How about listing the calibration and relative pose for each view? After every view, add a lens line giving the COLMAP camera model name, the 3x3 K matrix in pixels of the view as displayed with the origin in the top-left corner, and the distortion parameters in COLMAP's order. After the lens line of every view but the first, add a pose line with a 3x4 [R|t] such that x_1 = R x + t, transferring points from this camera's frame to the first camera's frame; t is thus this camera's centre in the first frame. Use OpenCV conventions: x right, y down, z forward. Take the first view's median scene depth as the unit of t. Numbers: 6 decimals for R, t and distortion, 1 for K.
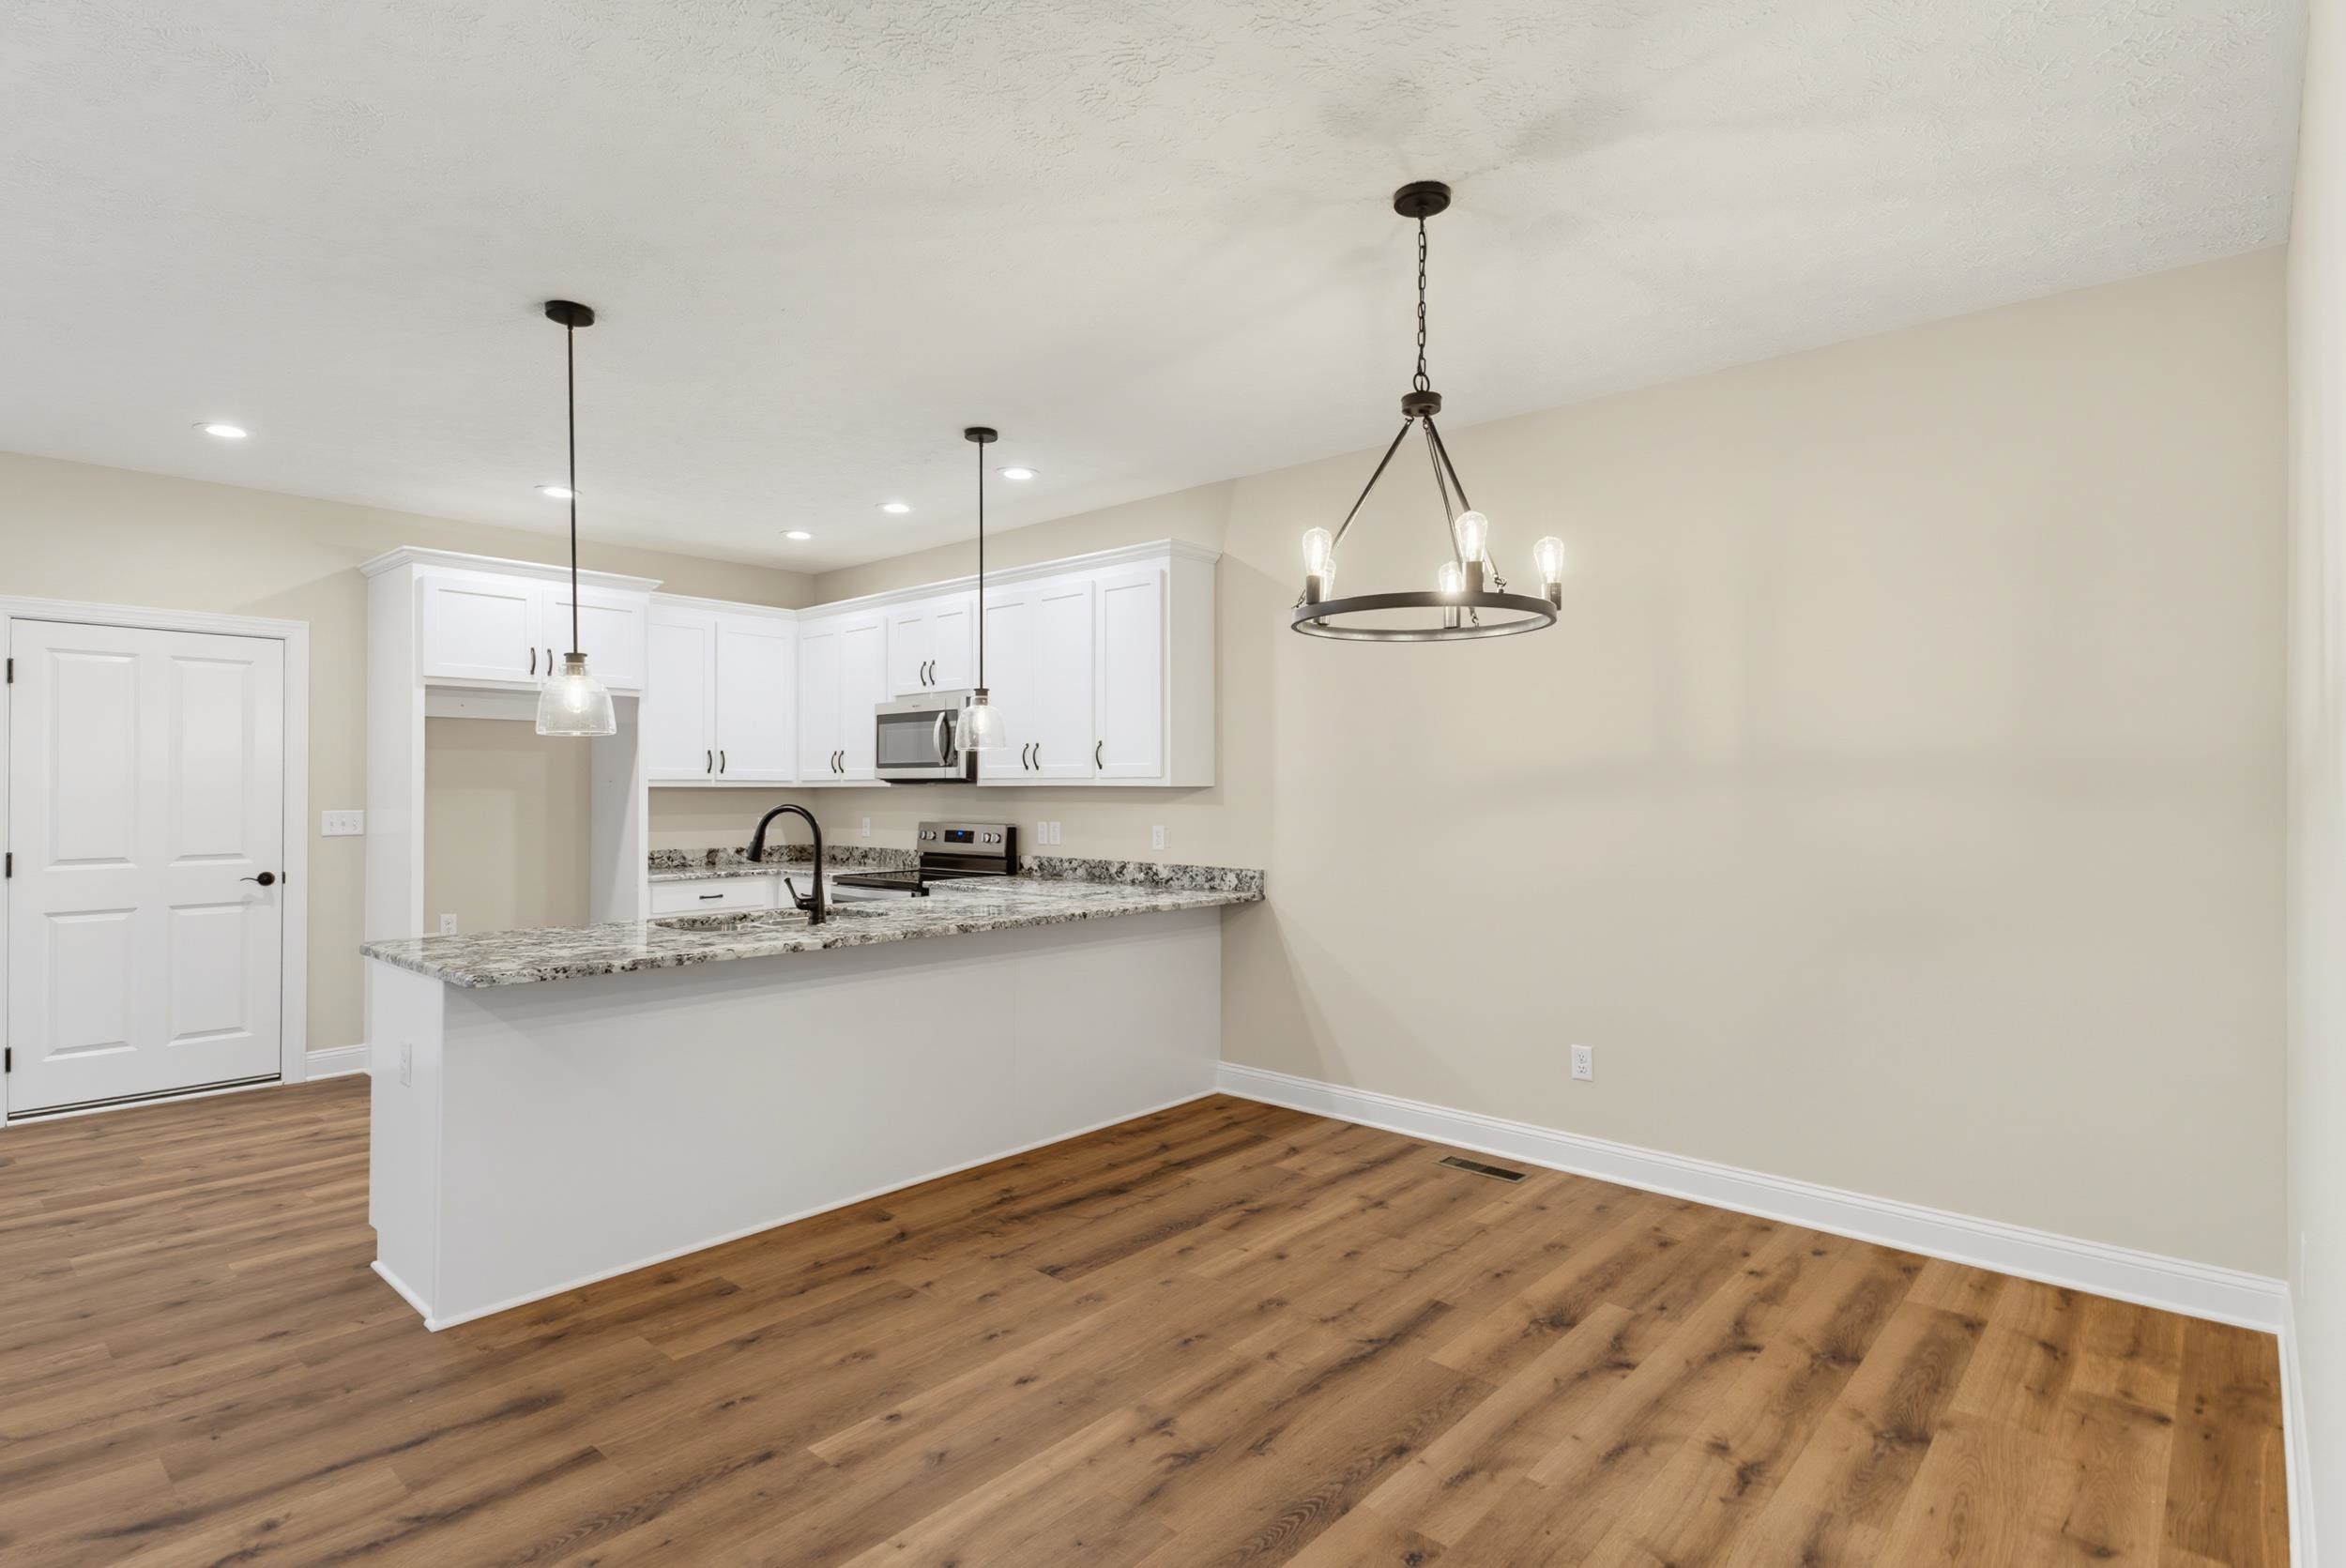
lens RADIAL K [[1176.5, 0, 1164.1], [0, 1176.5, 780.0], [0, 0, 1]] dist [0.025608, -0.000137]
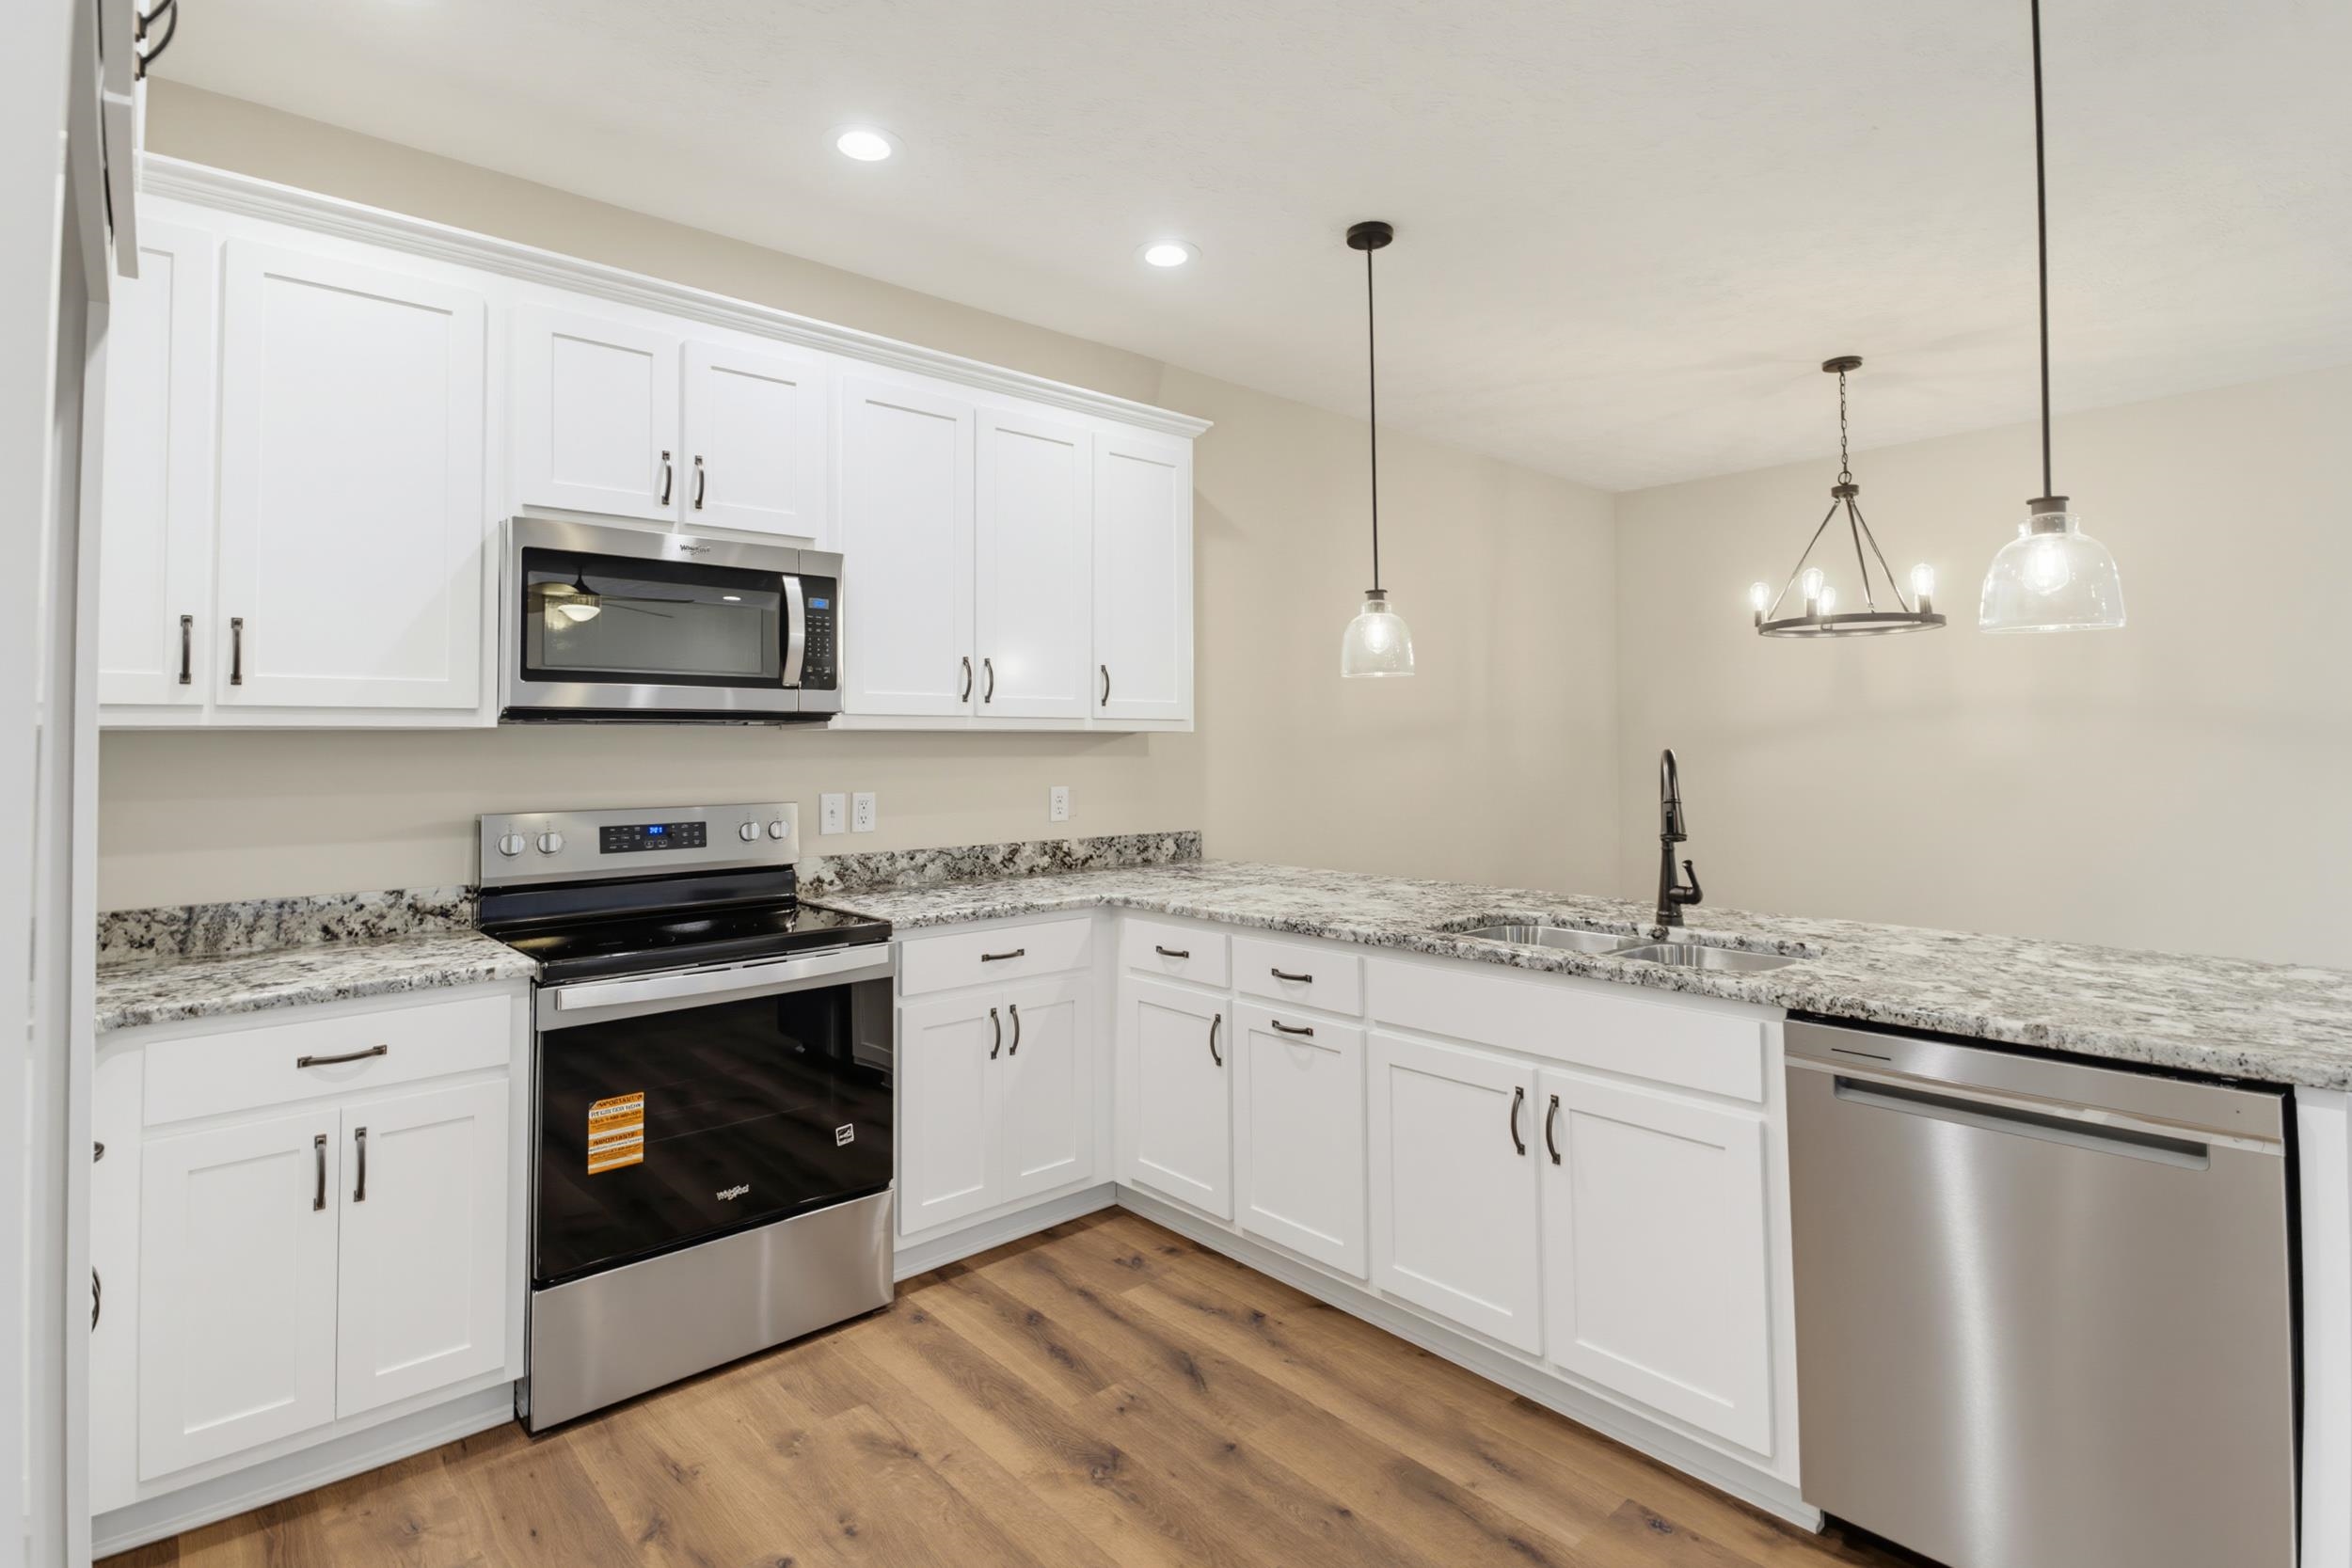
lens RADIAL K [[1146.3, 0, 1188.9], [0, 1146.3, 704.1], [0, 0, 1]] dist [0.005525, 0.000656]
pose [[0.096753, 0.036892, 0.994624, -0.828333], [-0.001095, 0.999316, -0.036959, 0.016526], [-0.995308, 0.002487, 0.096728, 1.015814]]
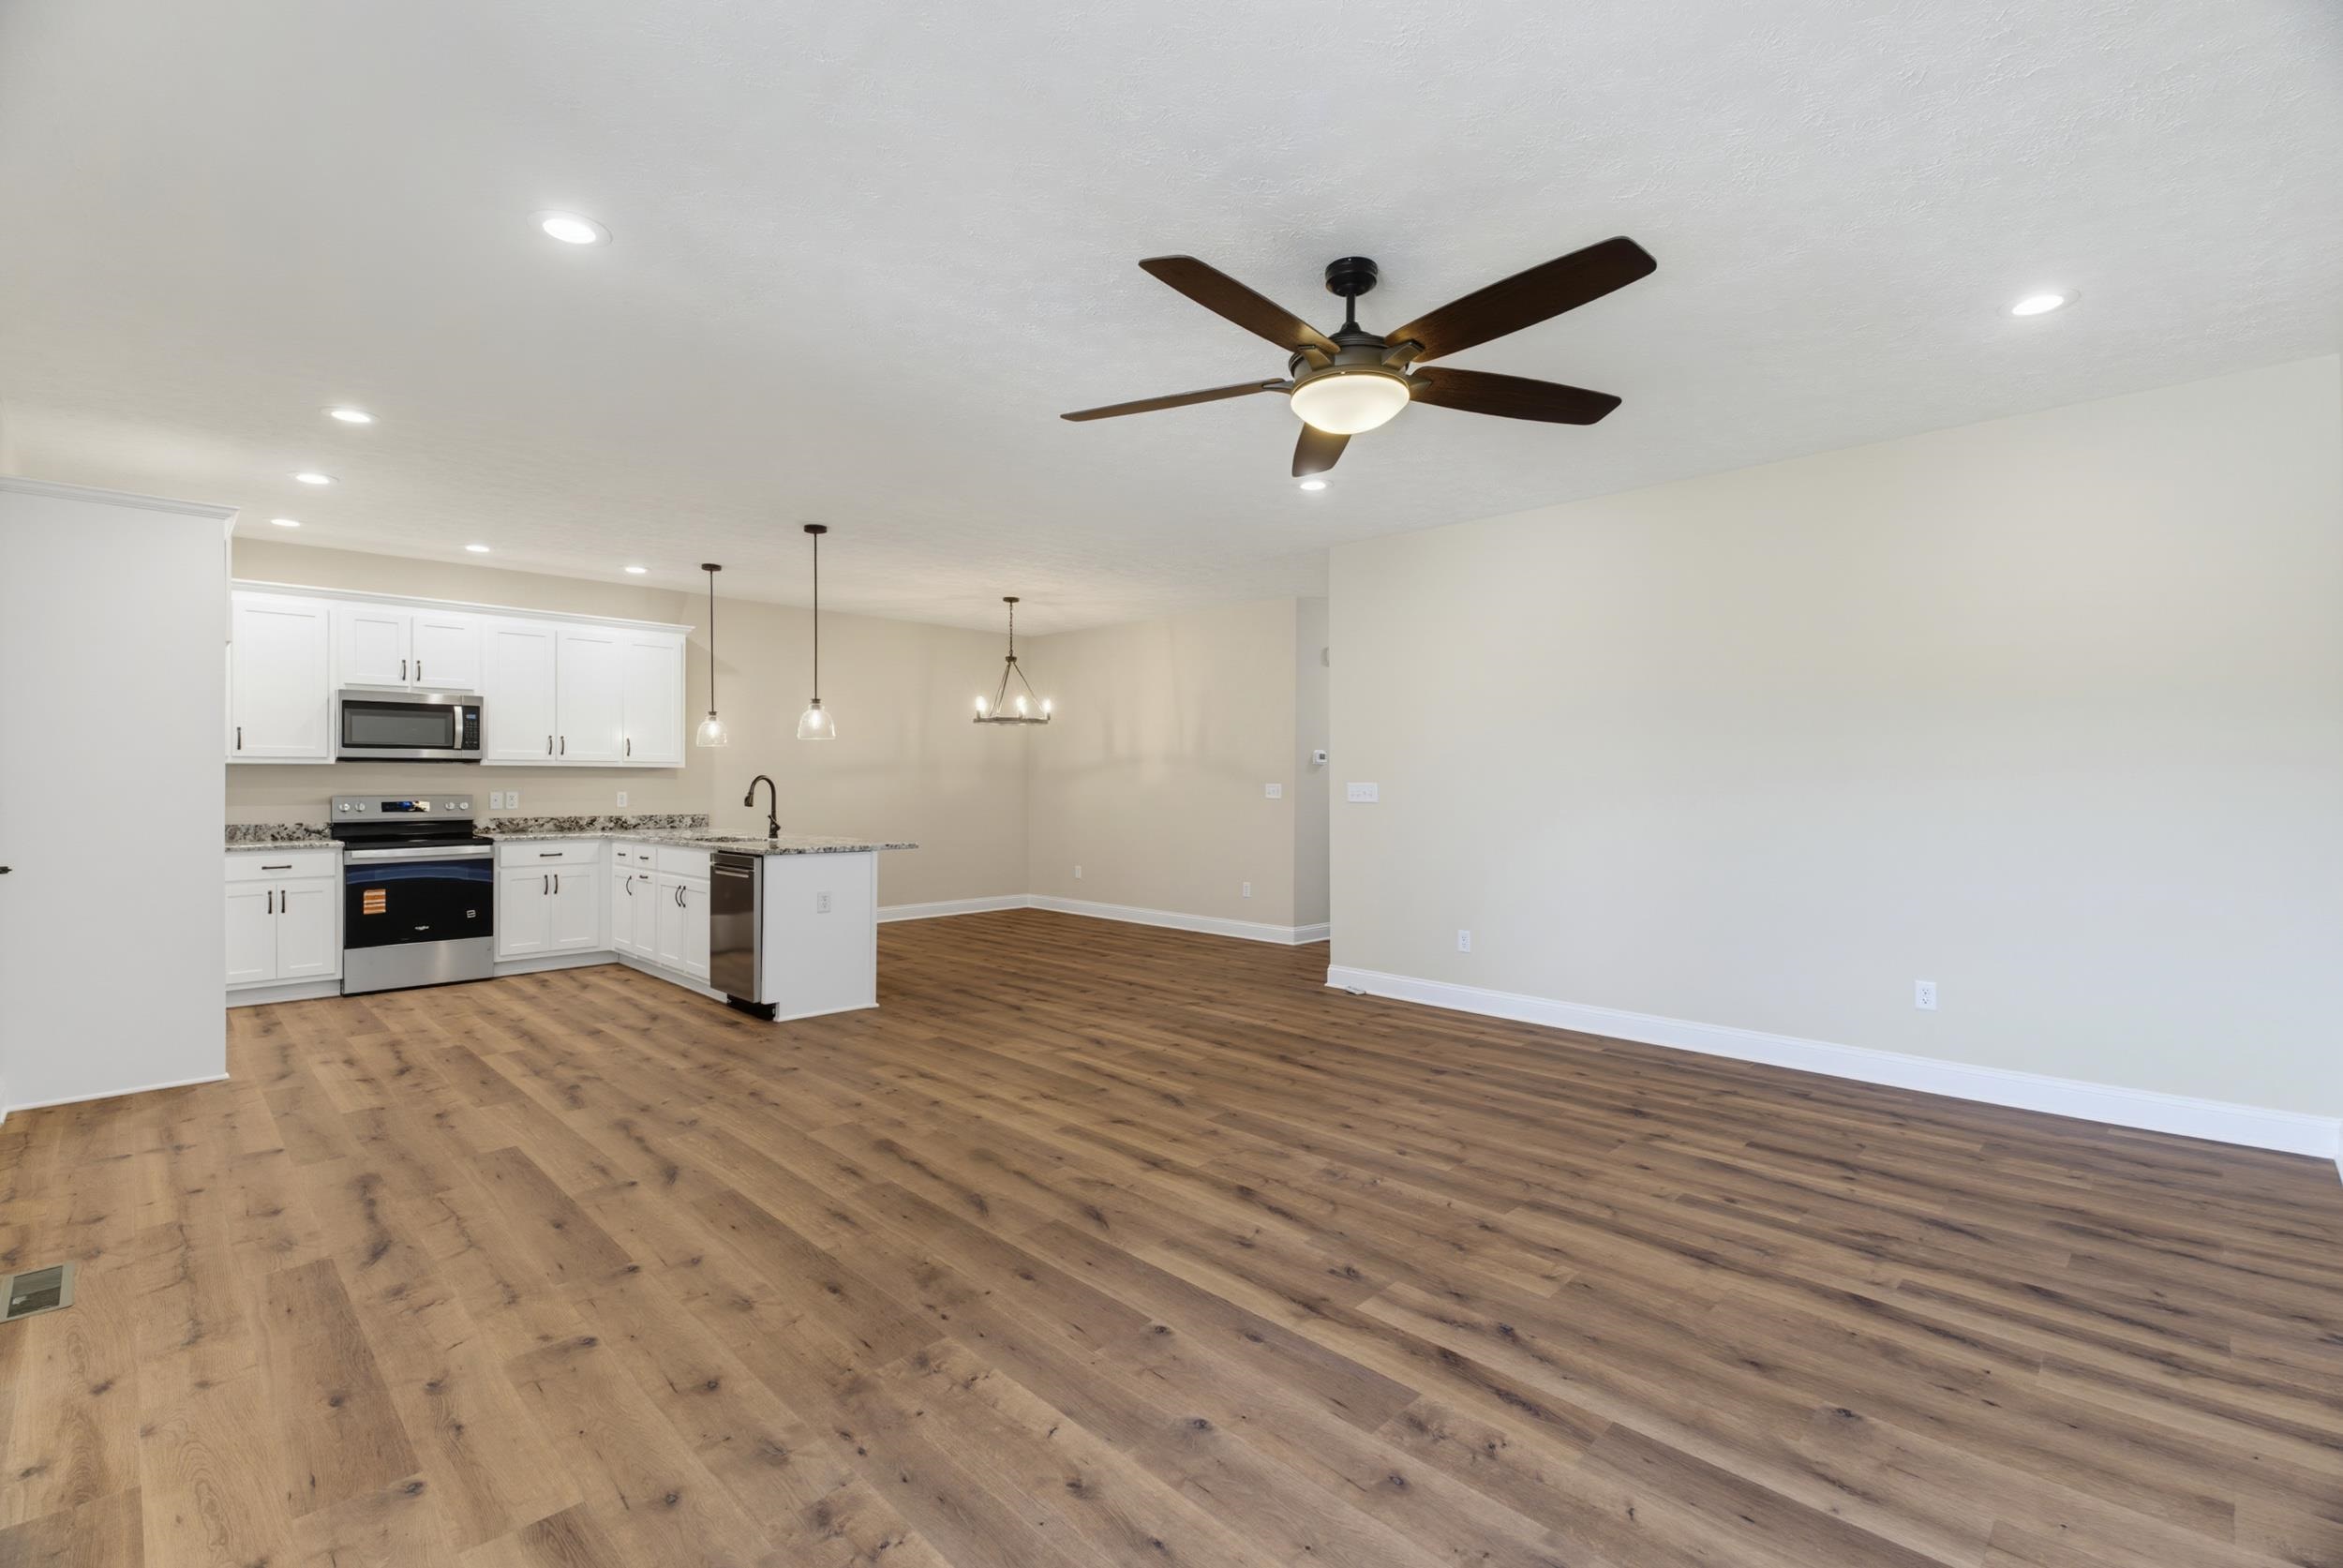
lens RADIAL K [[1043.0, 0, 1178.3], [0, 1043.0, 775.2], [0, 0, 1]] dist [0.002296, -0.006195]
pose [[0.039982, 0.005211, 0.999187, -1.644722], [-0.009780, 0.999941, -0.004824, 0.018403], [-0.999153, -0.009579, 0.040030, 0.230377]]
